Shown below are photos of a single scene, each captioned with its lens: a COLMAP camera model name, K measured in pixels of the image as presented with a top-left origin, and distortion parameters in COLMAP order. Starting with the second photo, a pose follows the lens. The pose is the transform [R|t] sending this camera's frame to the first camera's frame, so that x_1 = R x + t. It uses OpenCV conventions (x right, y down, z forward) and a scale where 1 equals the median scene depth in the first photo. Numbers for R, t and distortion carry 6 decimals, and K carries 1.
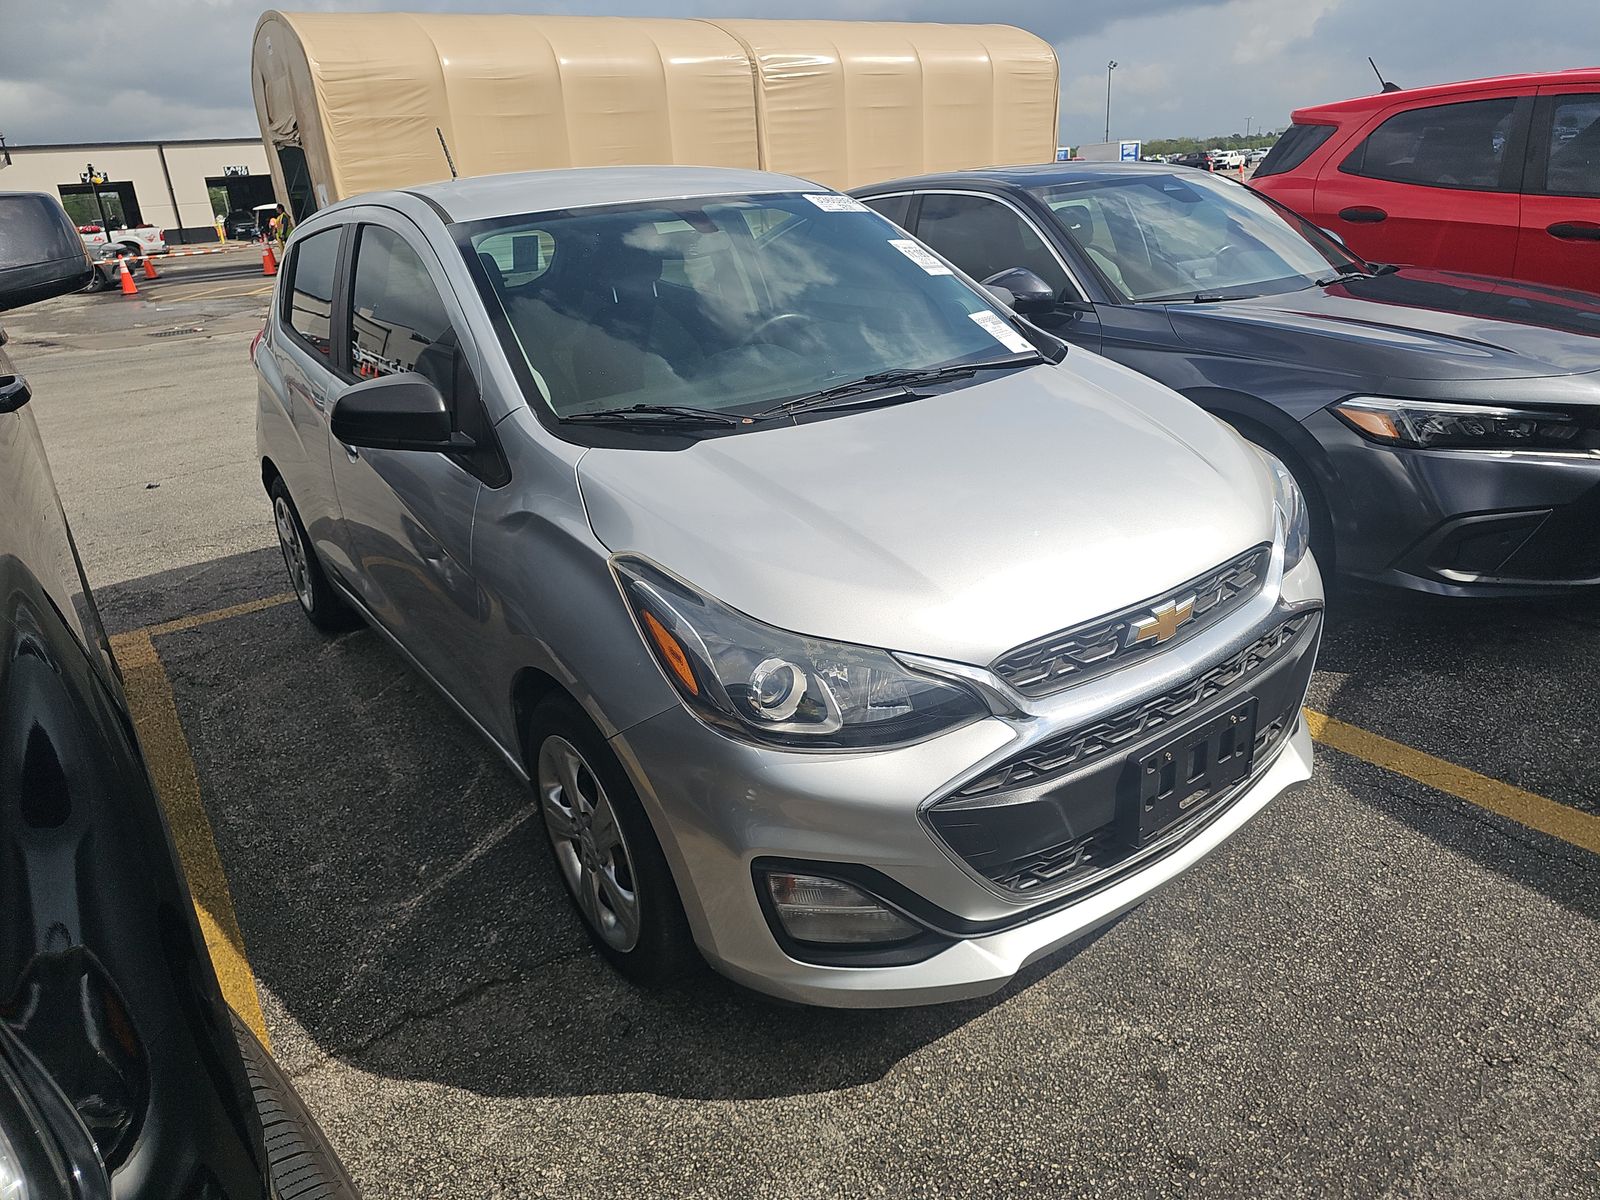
lens RADIAL K [[1086.9, 0, 769.4], [0, 1086.9, 576.7], [0, 0, 1]] dist [0.023819, -0.022190]
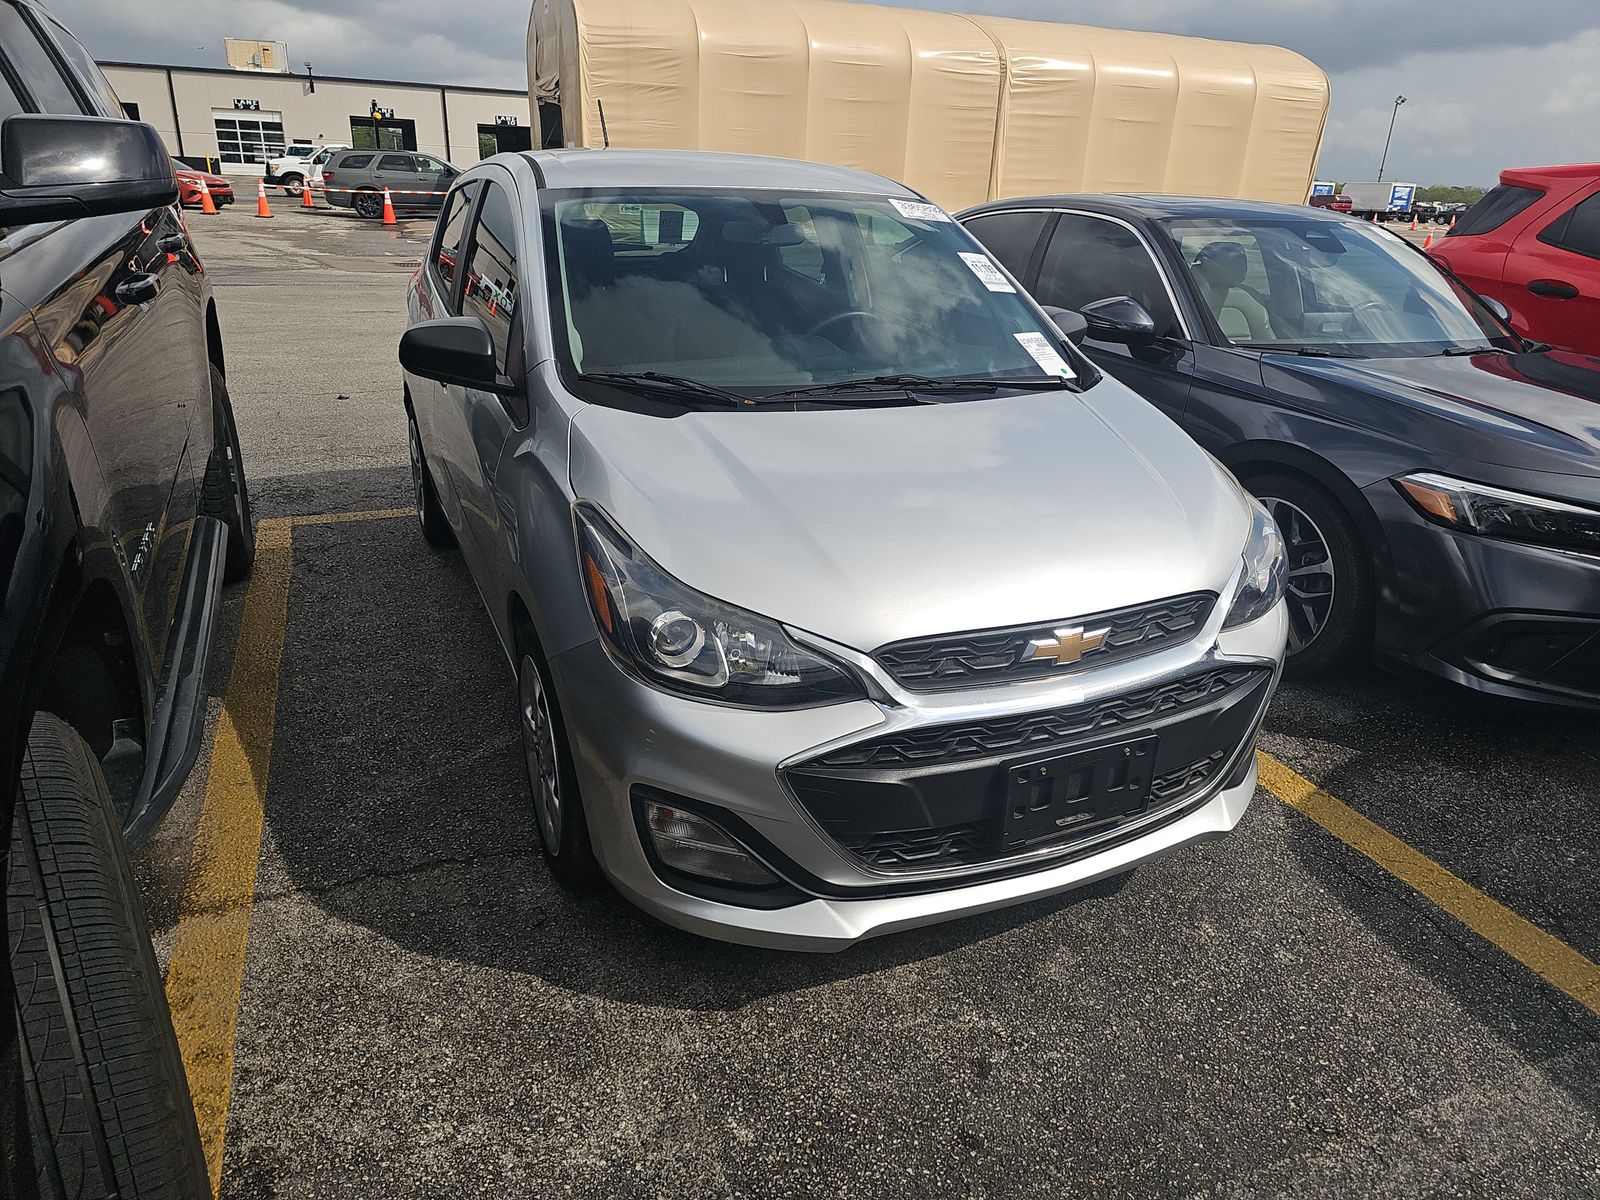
lens RADIAL K [[1081.7, 0, 800.0], [0, 1081.7, 600.0], [0, 0, 1]] dist [0.034074, -0.032809]
pose [[0.973705, 0.169196, -0.152547, 0.213180], [-0.165062, 0.985494, 0.039457, -0.000310], [0.157010, -0.013239, 0.987508, -0.052105]]
